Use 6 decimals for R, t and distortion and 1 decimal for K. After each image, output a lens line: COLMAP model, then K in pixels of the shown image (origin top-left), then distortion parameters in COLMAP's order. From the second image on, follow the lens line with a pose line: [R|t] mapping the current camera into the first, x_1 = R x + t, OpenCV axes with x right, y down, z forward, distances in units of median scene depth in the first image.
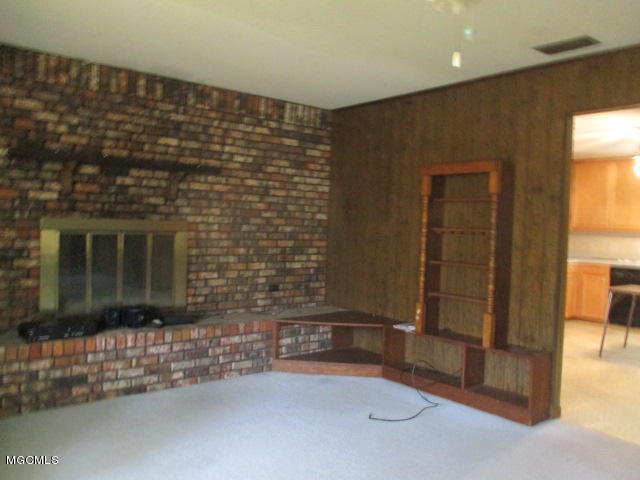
lens RADIAL K [[527.9, 0, 322.4], [0, 527.9, 235.9], [0, 0, 1]] dist [-0.036138, 0.025878]
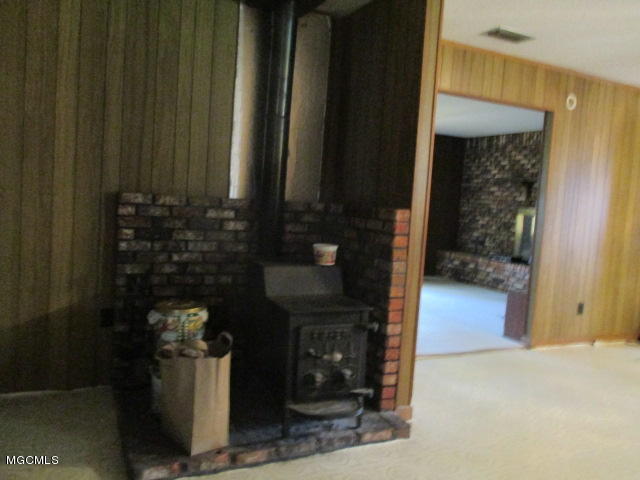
lens RADIAL K [[527.9, 0, 319.4], [0, 527.9, 240.9], [0, 0, 1]] dist [-0.036138, 0.025878]
pose [[-0.246187, 0.023685, -0.968933, 1.573152], [-0.096806, 0.994101, 0.048897, 0.062580], [0.964376, 0.105837, -0.242442, 0.664741]]
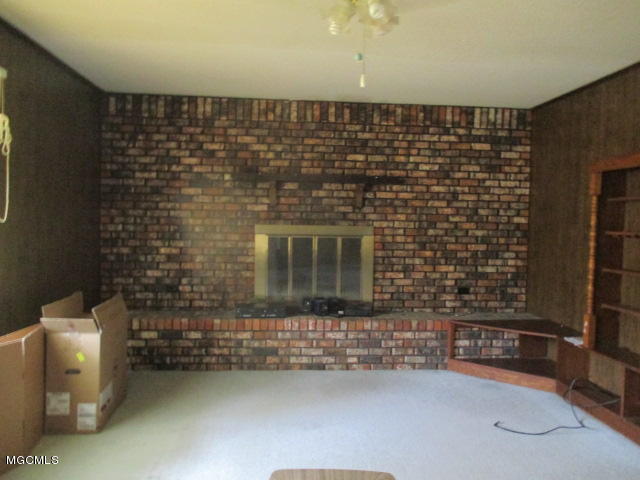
lens RADIAL K [[527.9, 0, 326.4], [0, 527.9, 237.0], [0, 0, 1]] dist [-0.036138, 0.025878]
pose [[0.825033, 0.000761, -0.565084, 0.316683], [-0.004908, 0.999971, -0.005820, 0.002239], [0.565063, 0.007575, 0.825013, 0.009525]]
